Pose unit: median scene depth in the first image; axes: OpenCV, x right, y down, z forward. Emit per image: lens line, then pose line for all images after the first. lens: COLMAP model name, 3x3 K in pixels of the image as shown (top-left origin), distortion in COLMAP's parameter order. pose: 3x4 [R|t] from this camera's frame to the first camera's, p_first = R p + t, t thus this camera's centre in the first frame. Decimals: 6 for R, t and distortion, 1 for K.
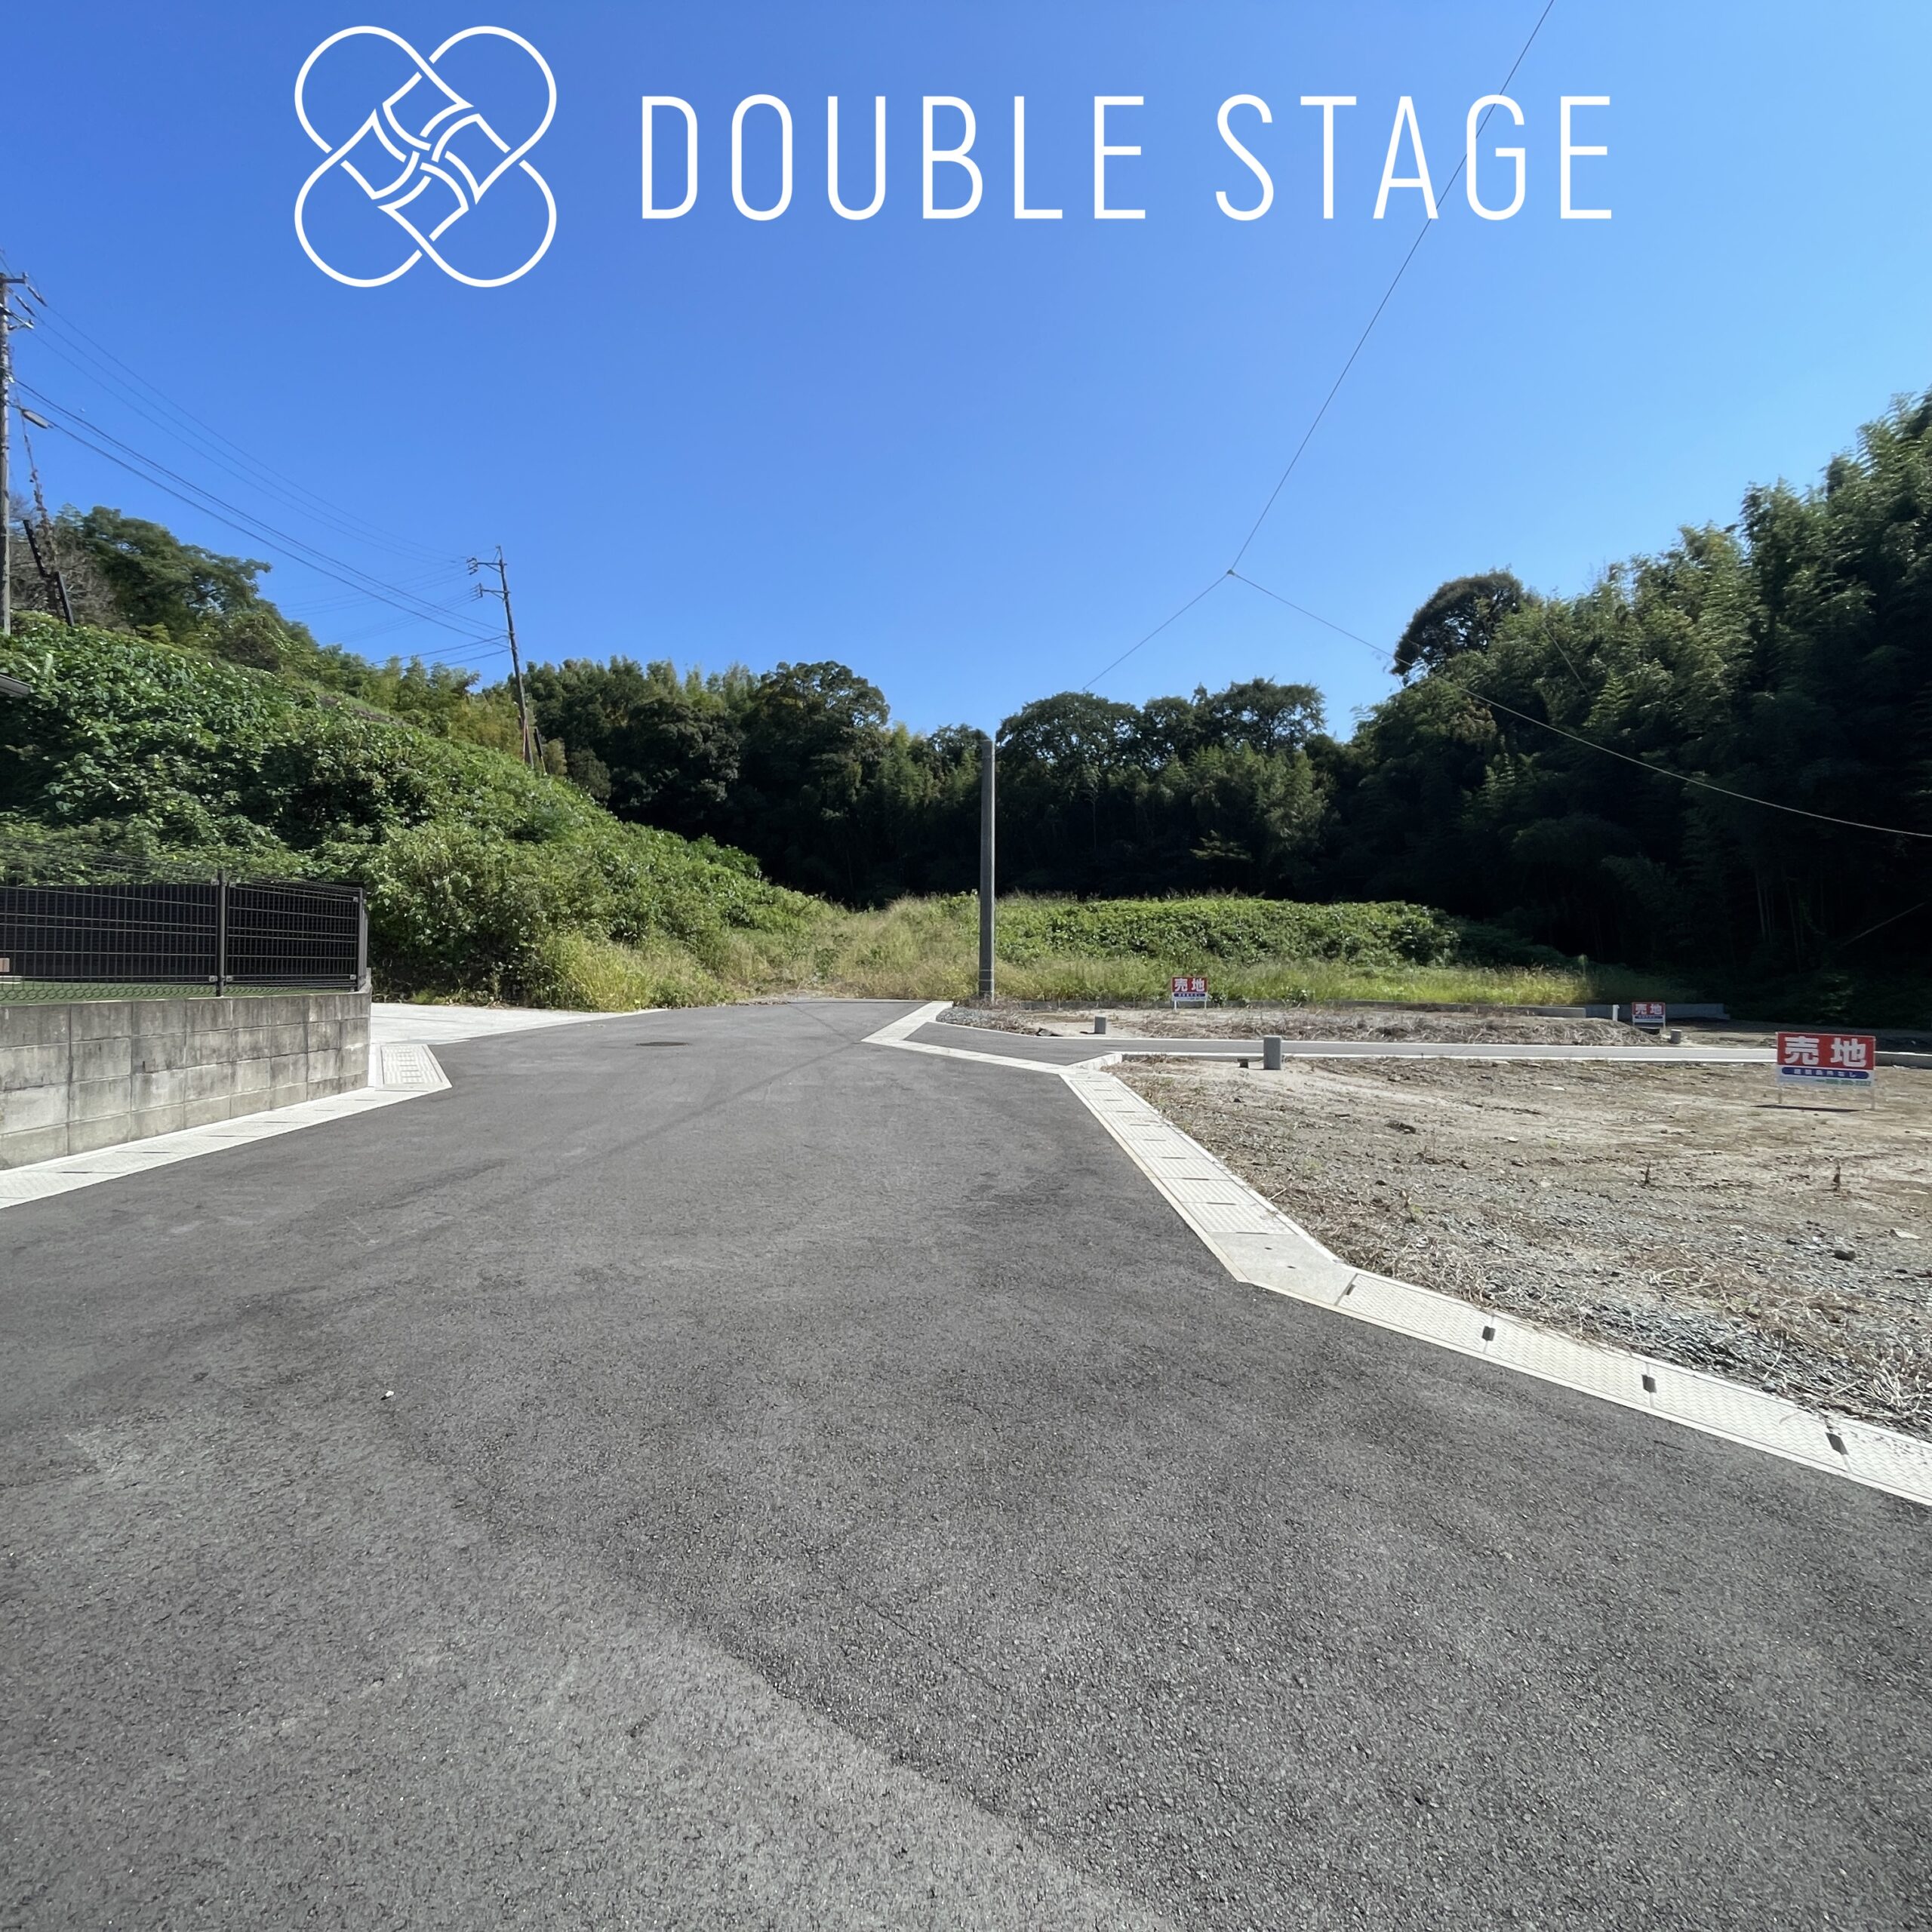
lens RADIAL K [[1042.3, 0, 969.8], [0, 1042.3, 970.4], [0, 0, 1]] dist [-0.002230, 0.001940]
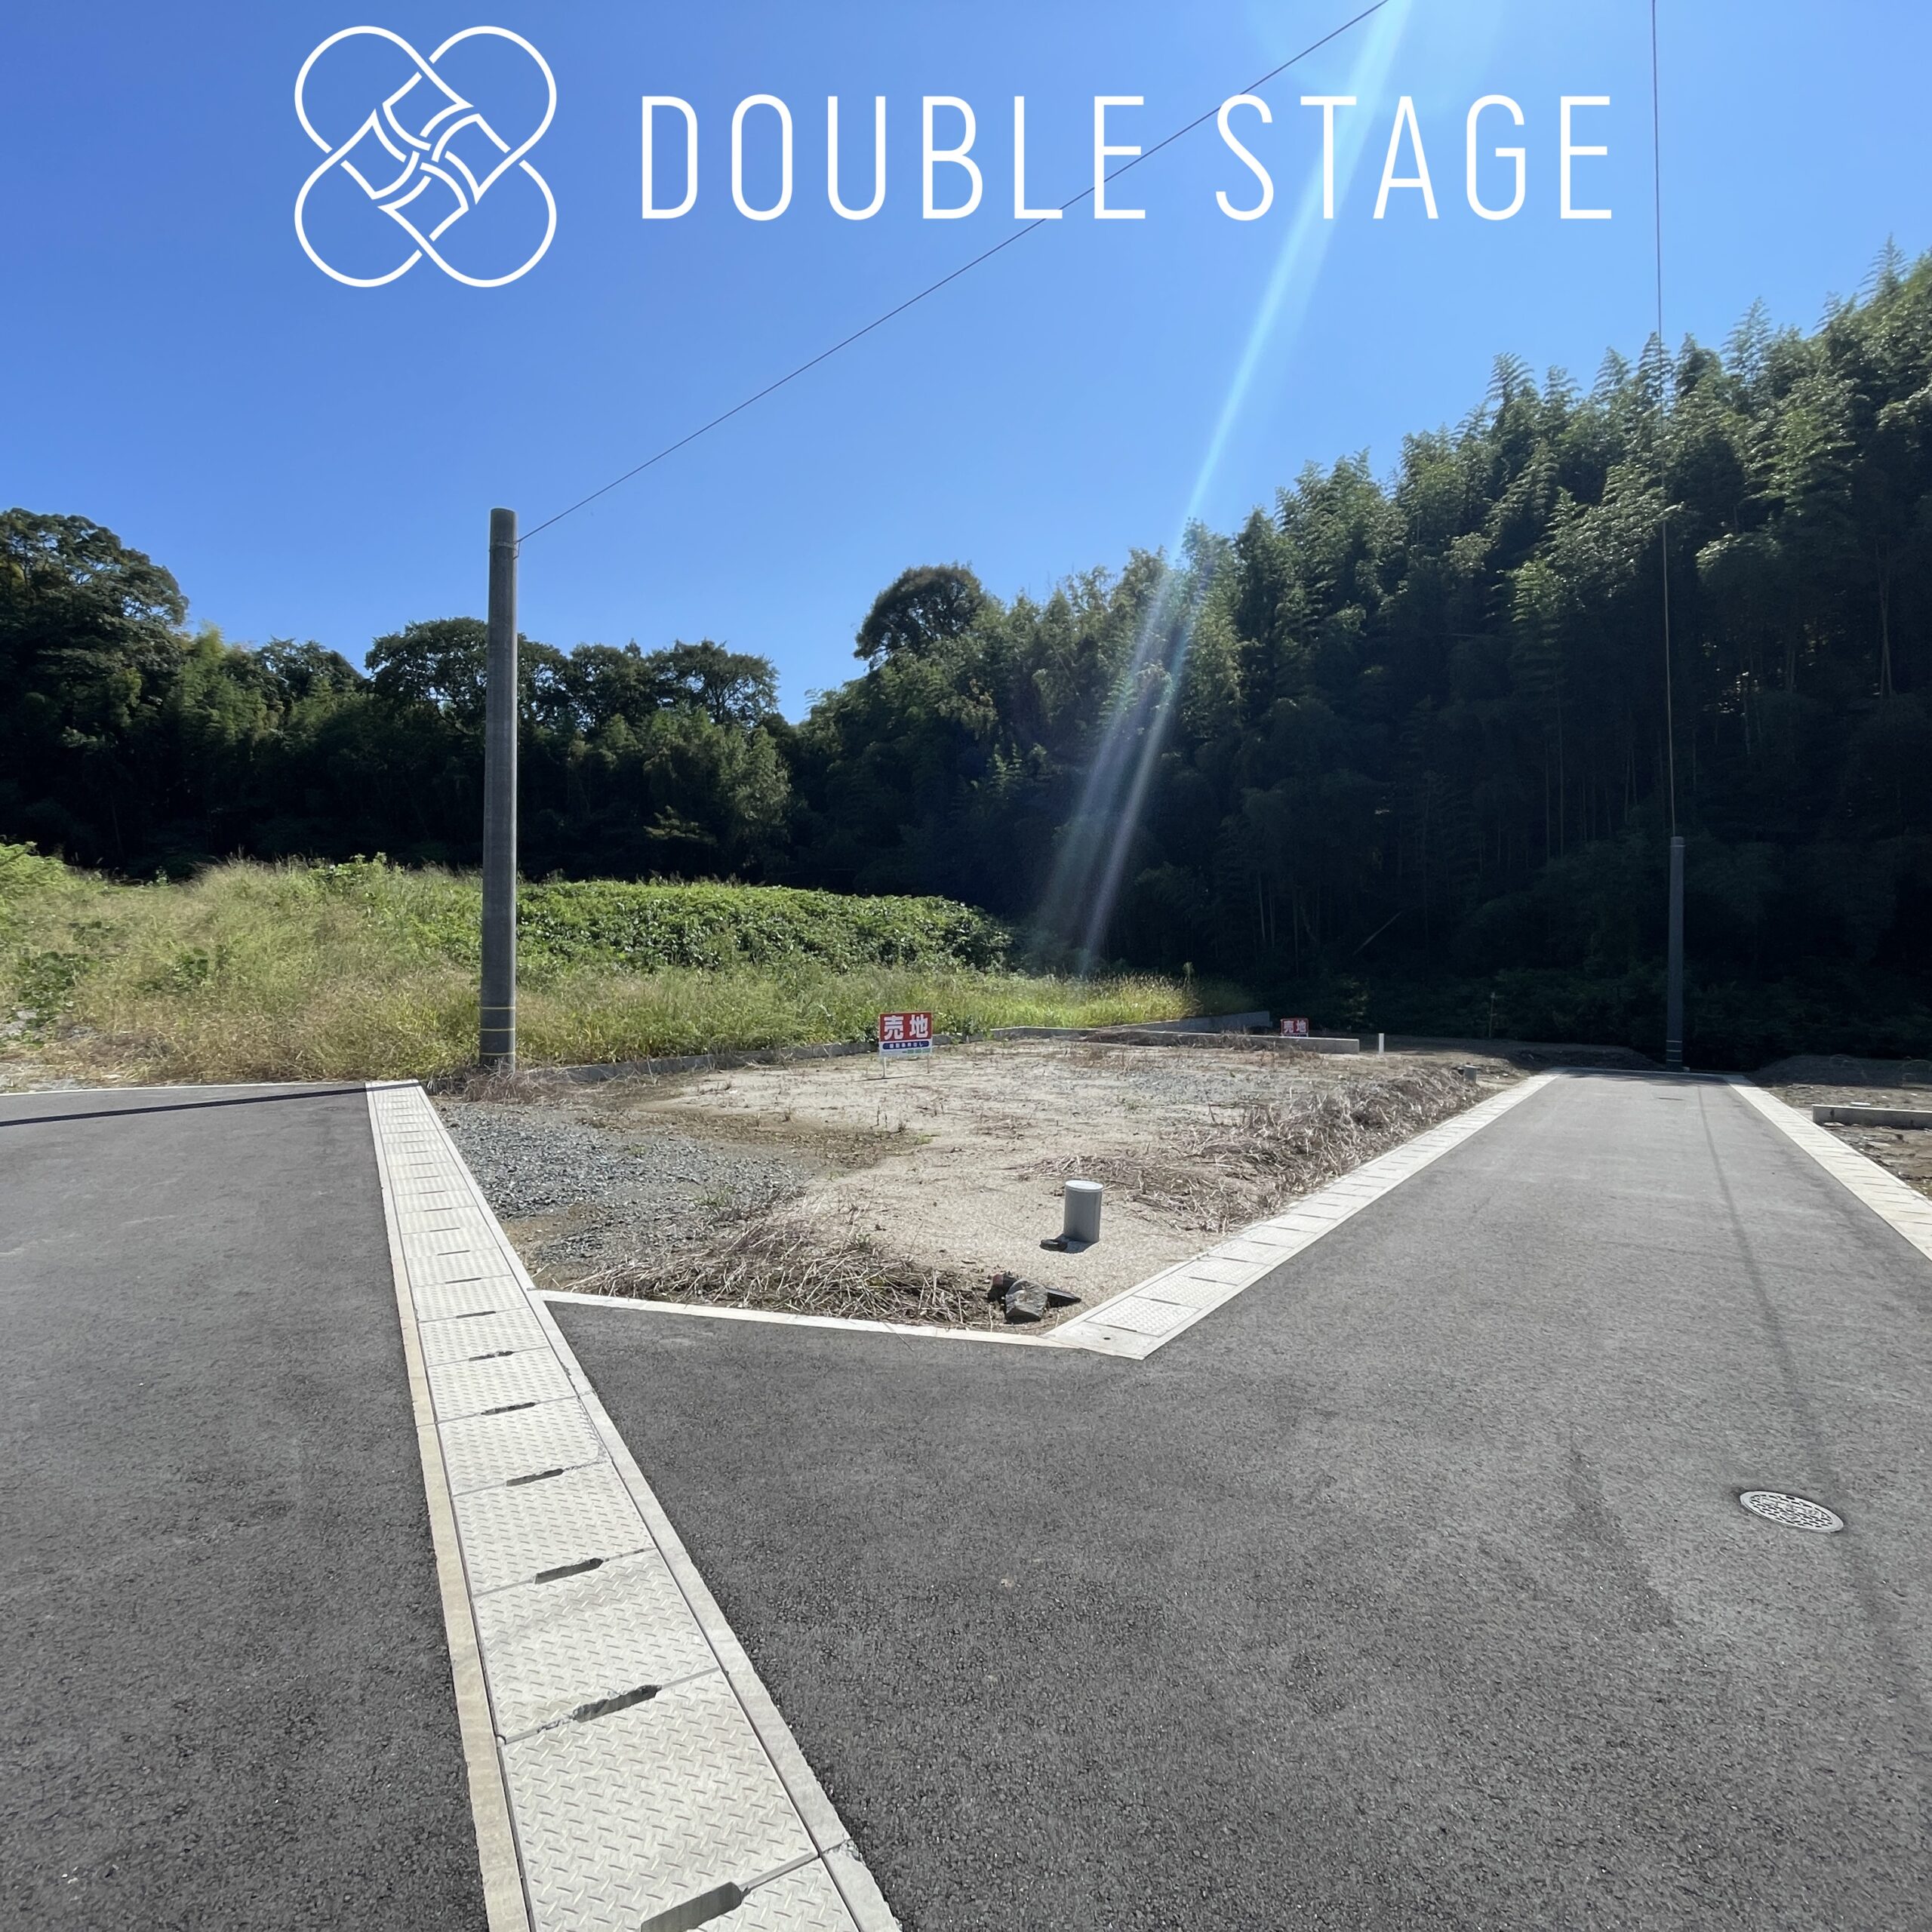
lens RADIAL K [[1042.3, 0, 969.9], [0, 1042.3, 957.6], [0, 0, 1]] dist [-0.002230, 0.001940]
pose [[0.839976, 0.000963, 0.542623, -0.047866], [0.002699, 0.999979, -0.005954, -0.015382], [-0.542618, 0.006466, 0.839955, 0.396077]]
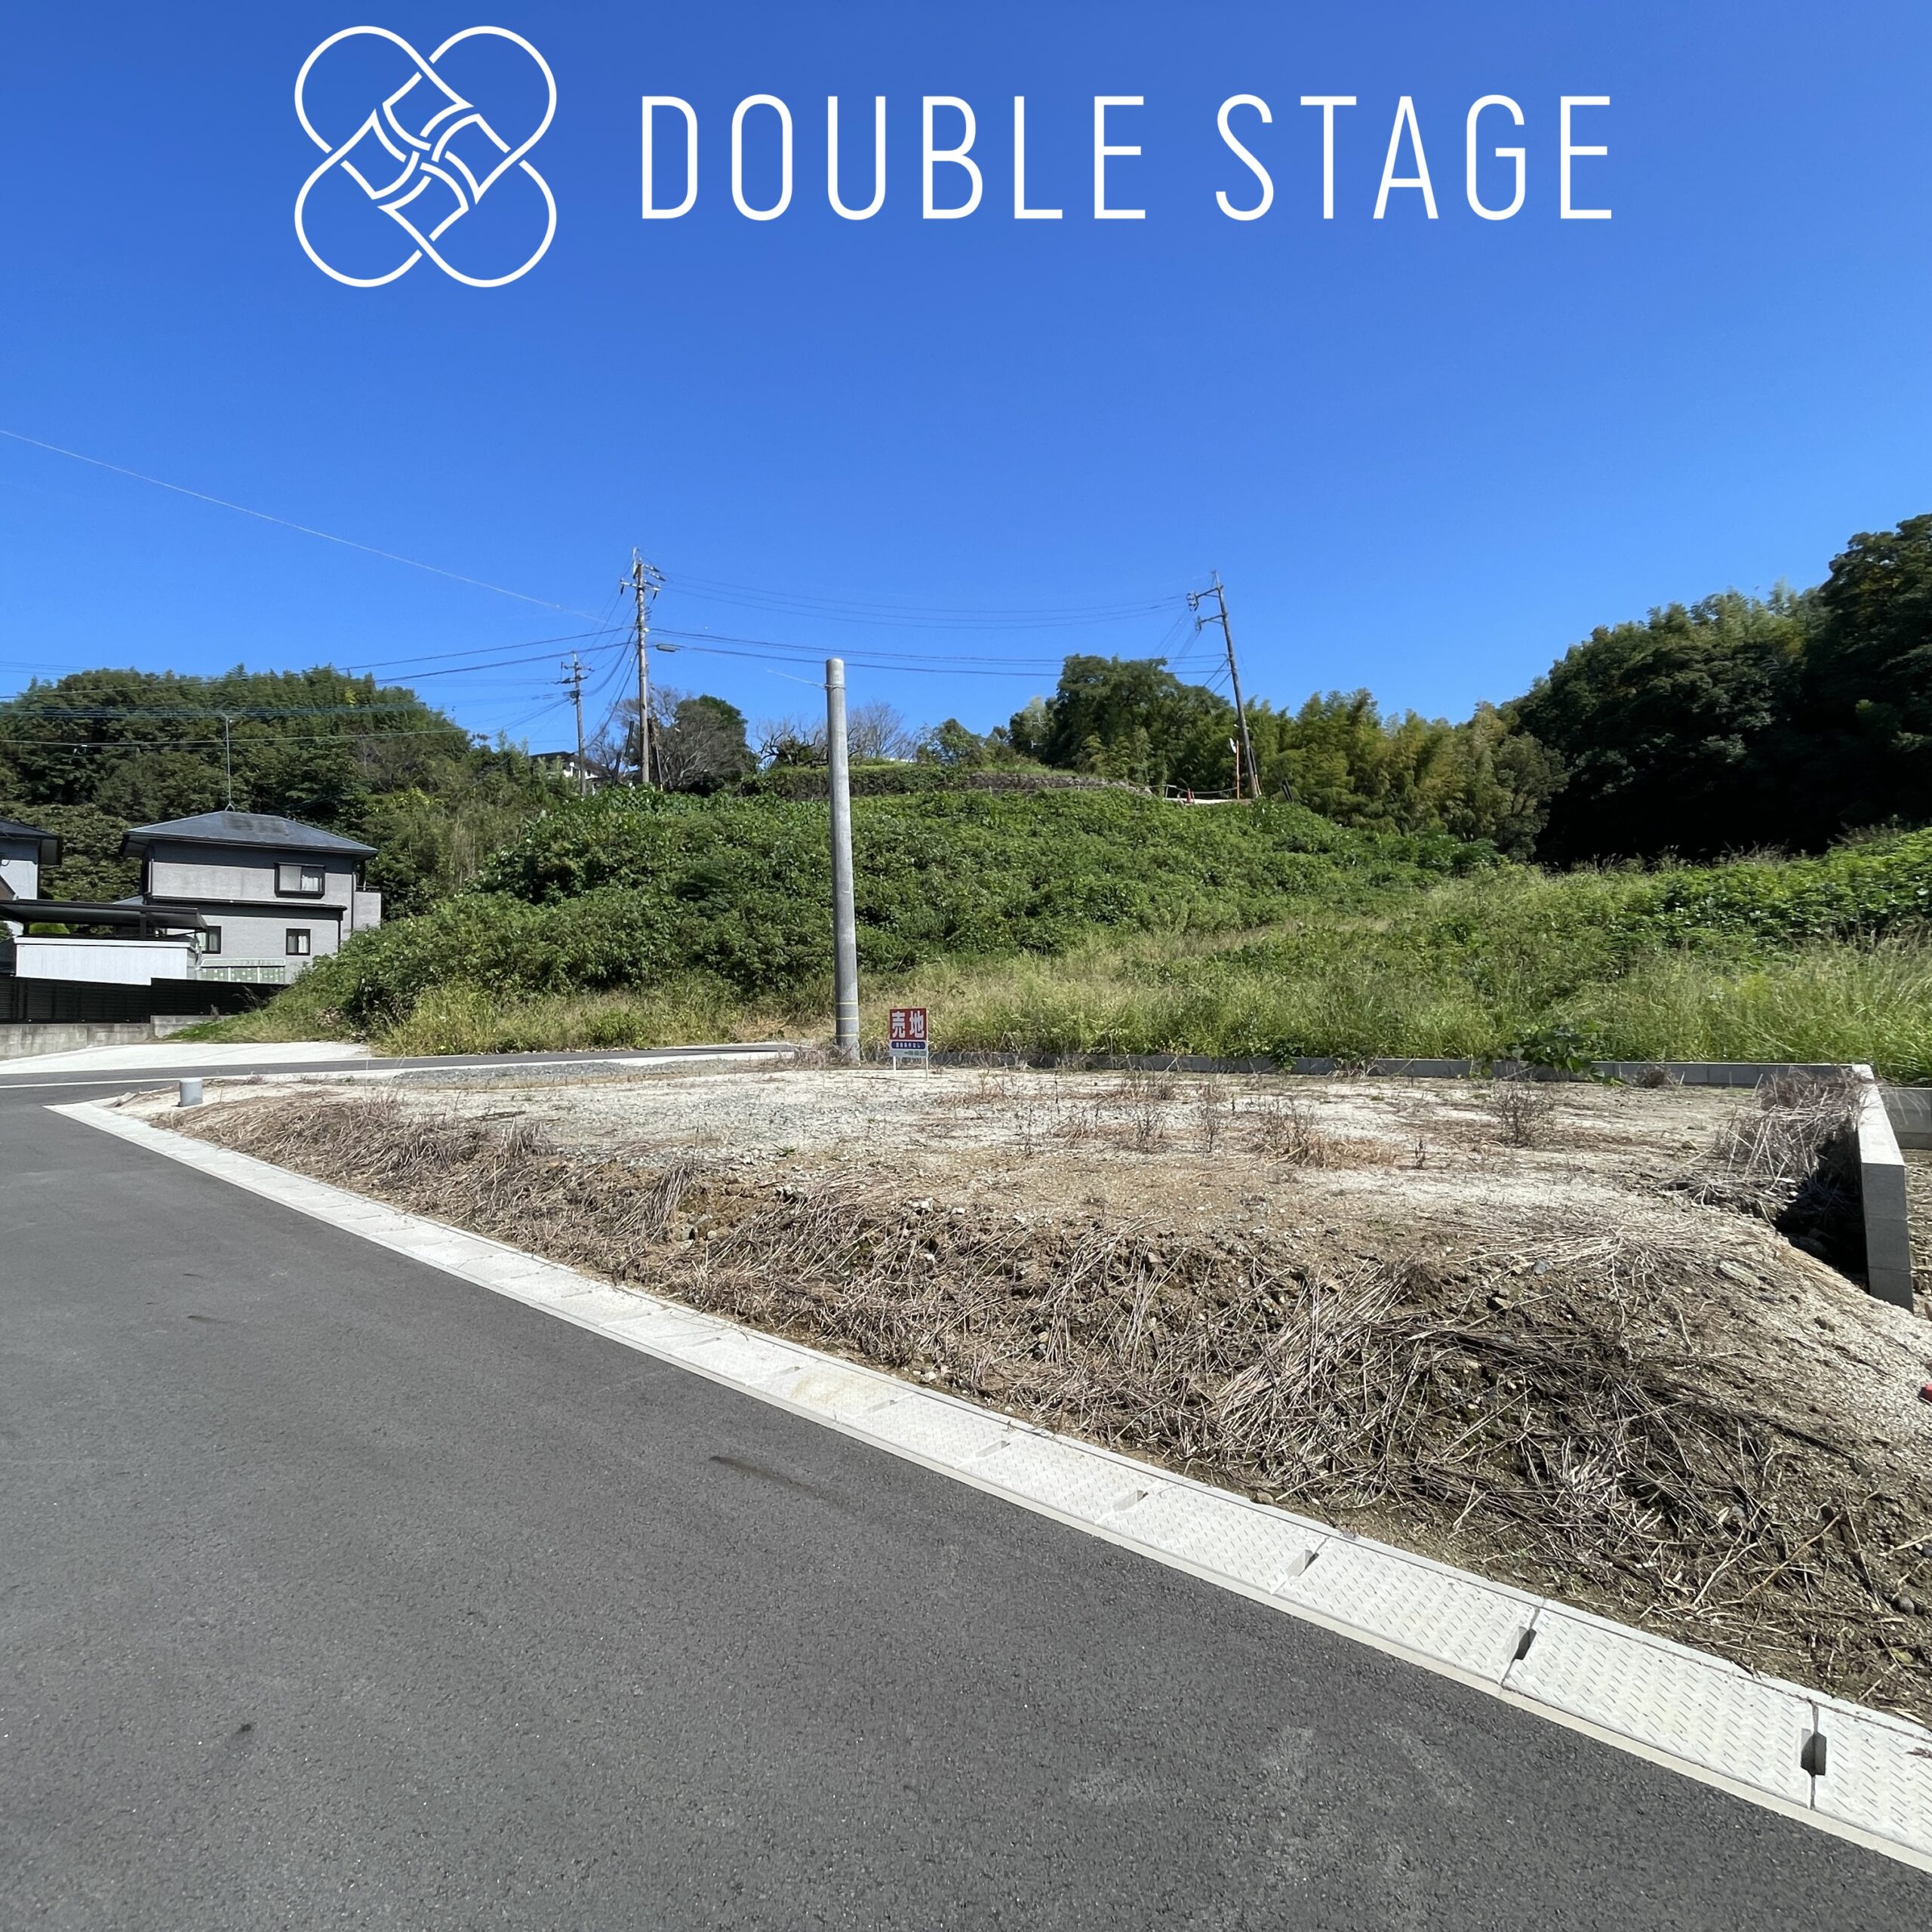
lens RADIAL K [[1042.3, 0, 969.4], [0, 1042.3, 966.1], [0, 0, 1]] dist [-0.002230, 0.001940]
pose [[0.441398, -0.056075, -0.895558, 0.515539], [0.024764, 0.998427, -0.050311, 0.009085], [0.896970, 0.000030, 0.442092, 0.625265]]
